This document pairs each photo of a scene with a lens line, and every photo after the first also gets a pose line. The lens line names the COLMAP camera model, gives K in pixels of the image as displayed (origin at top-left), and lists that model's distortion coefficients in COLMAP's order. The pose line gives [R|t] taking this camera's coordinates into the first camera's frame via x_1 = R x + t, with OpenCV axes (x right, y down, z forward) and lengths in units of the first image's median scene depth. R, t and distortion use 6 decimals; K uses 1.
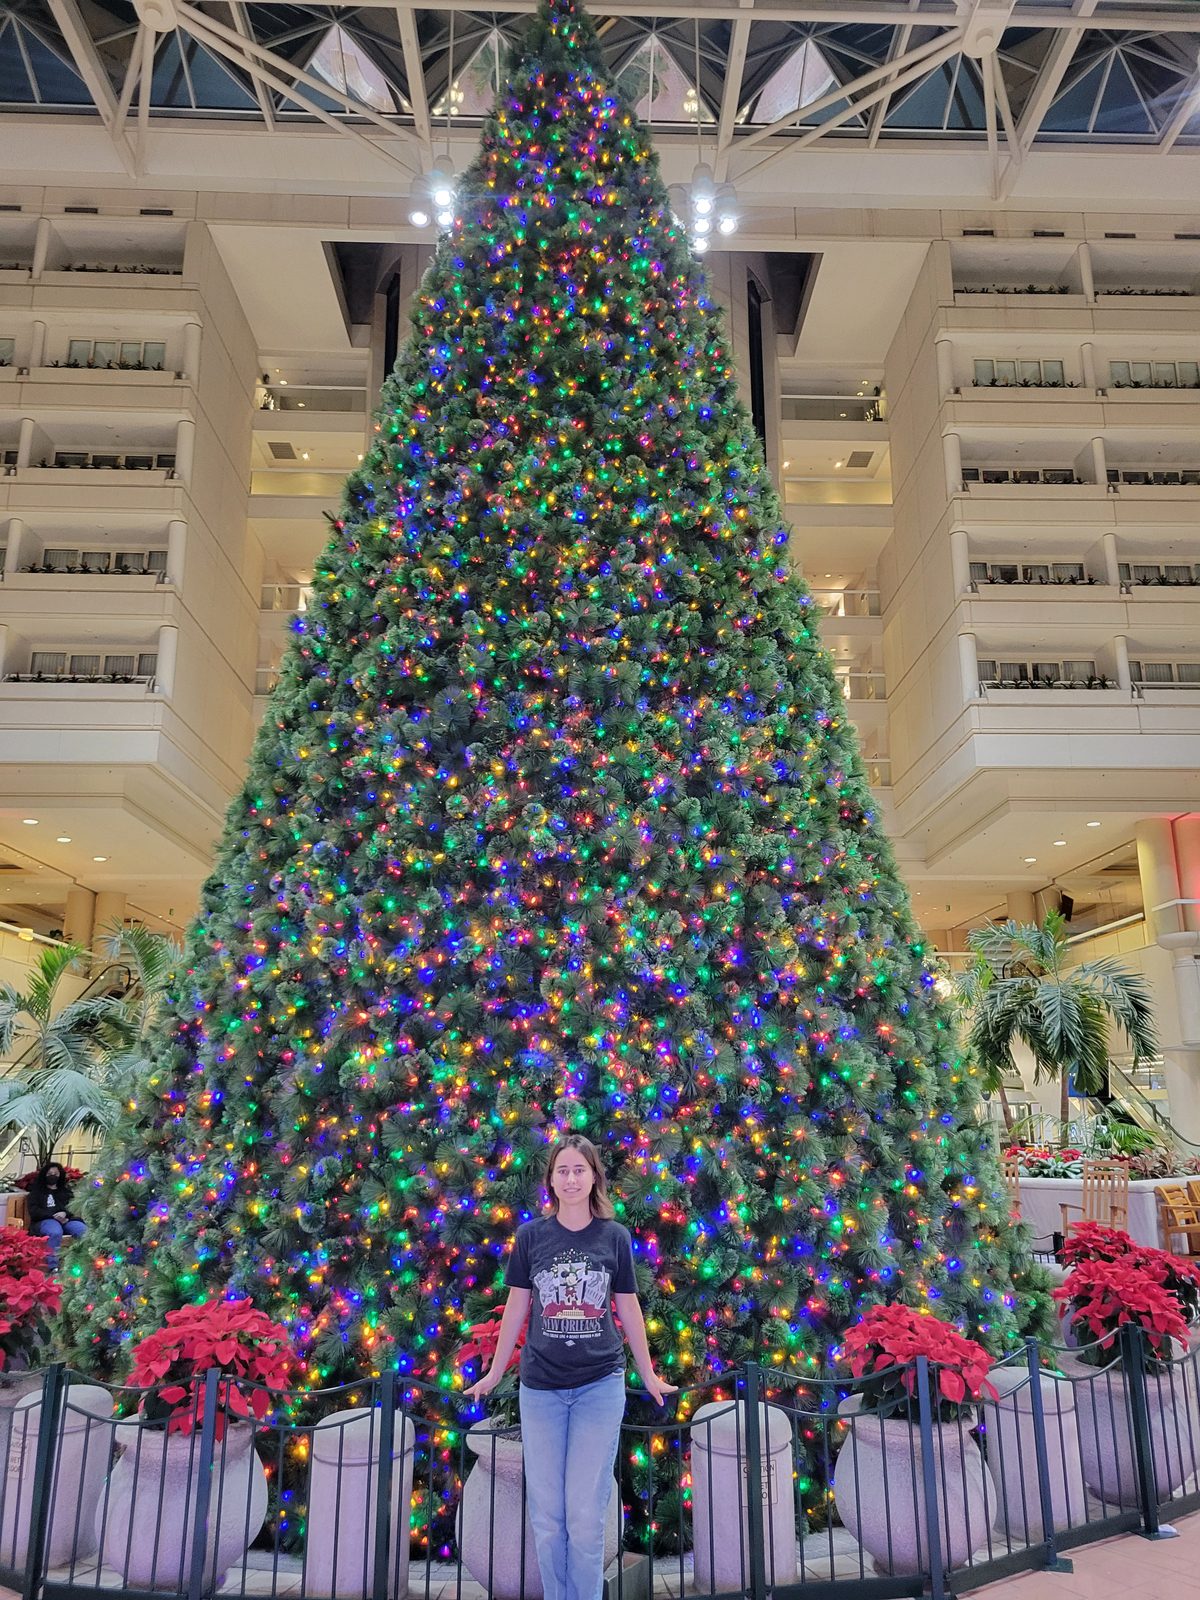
lens RADIAL K [[1202.6, 0, 604.5], [0, 1202.6, 826.8], [0, 0, 1]] dist [0.038586, -0.007743]
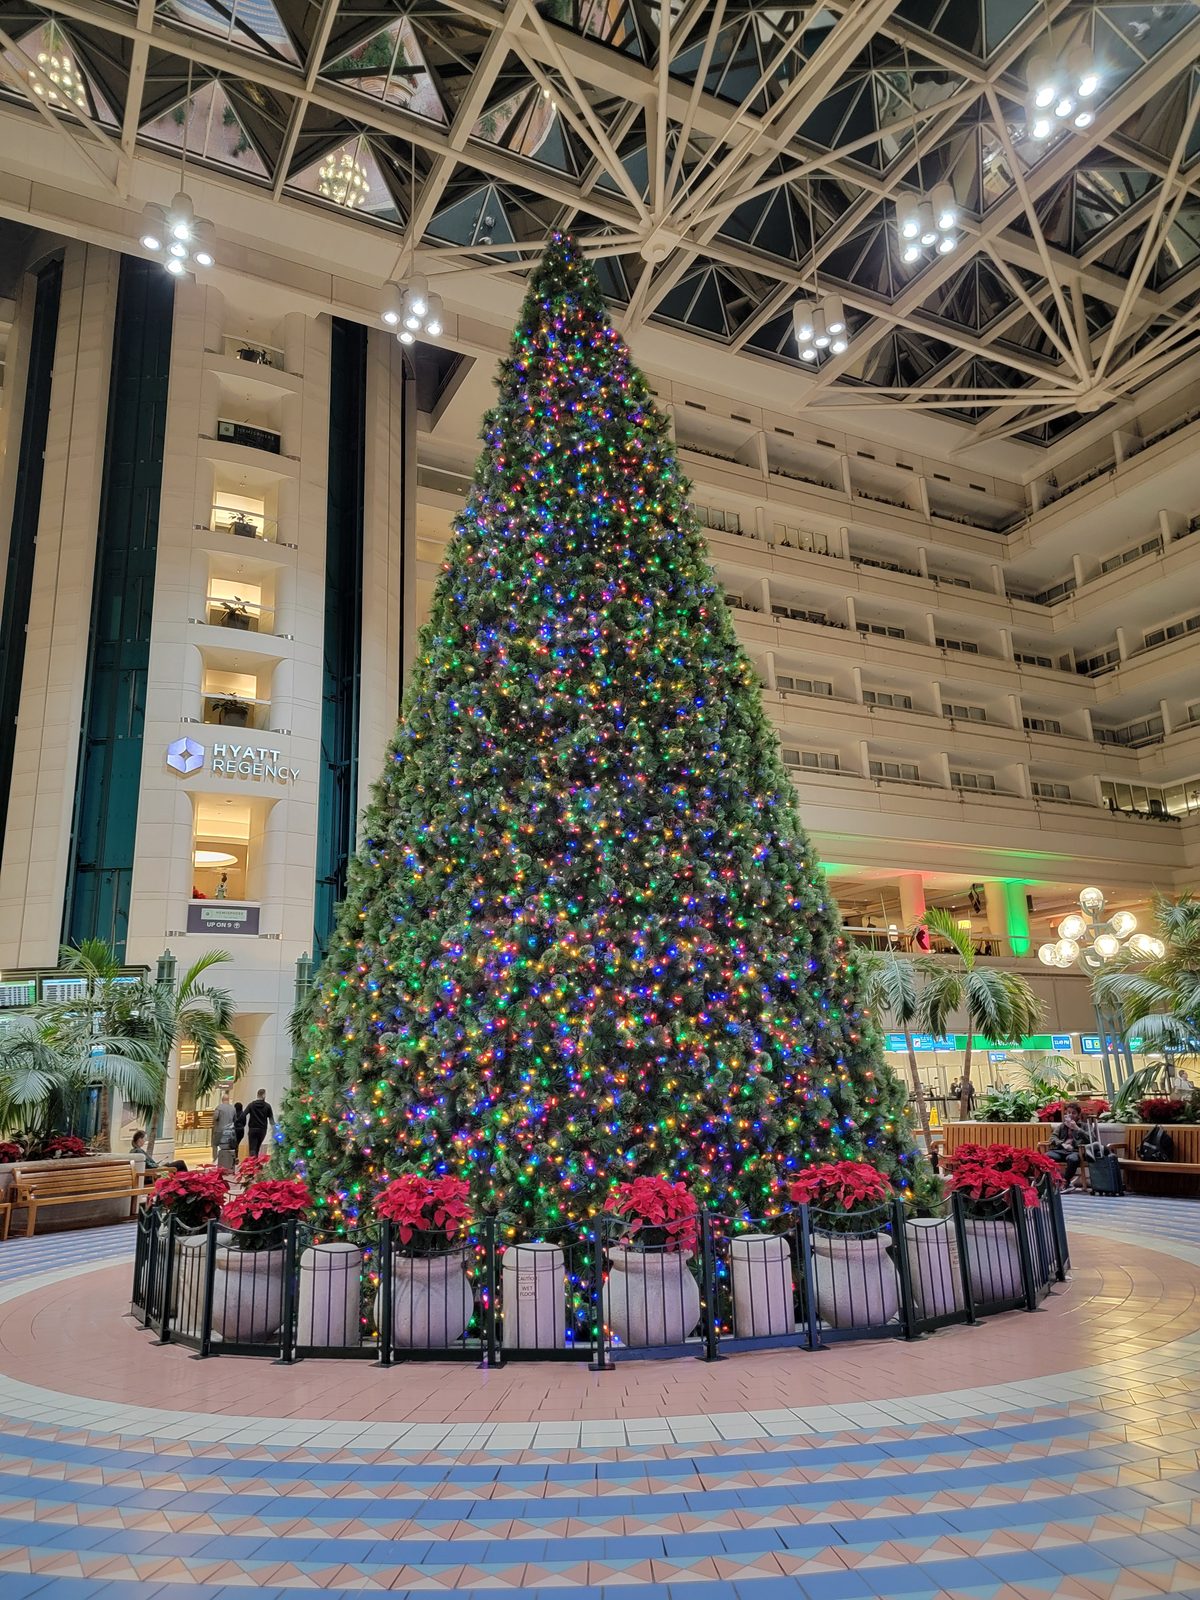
lens RADIAL K [[1130.4, 0, 600.0], [0, 1130.4, 800.0], [0, 0, 1]] dist [0.099870, -0.101024]
pose [[0.901861, 0.086172, 0.423344, -0.668321], [-0.072443, 0.996195, -0.048448, -0.014536], [-0.425909, 0.013025, 0.904672, -0.205652]]
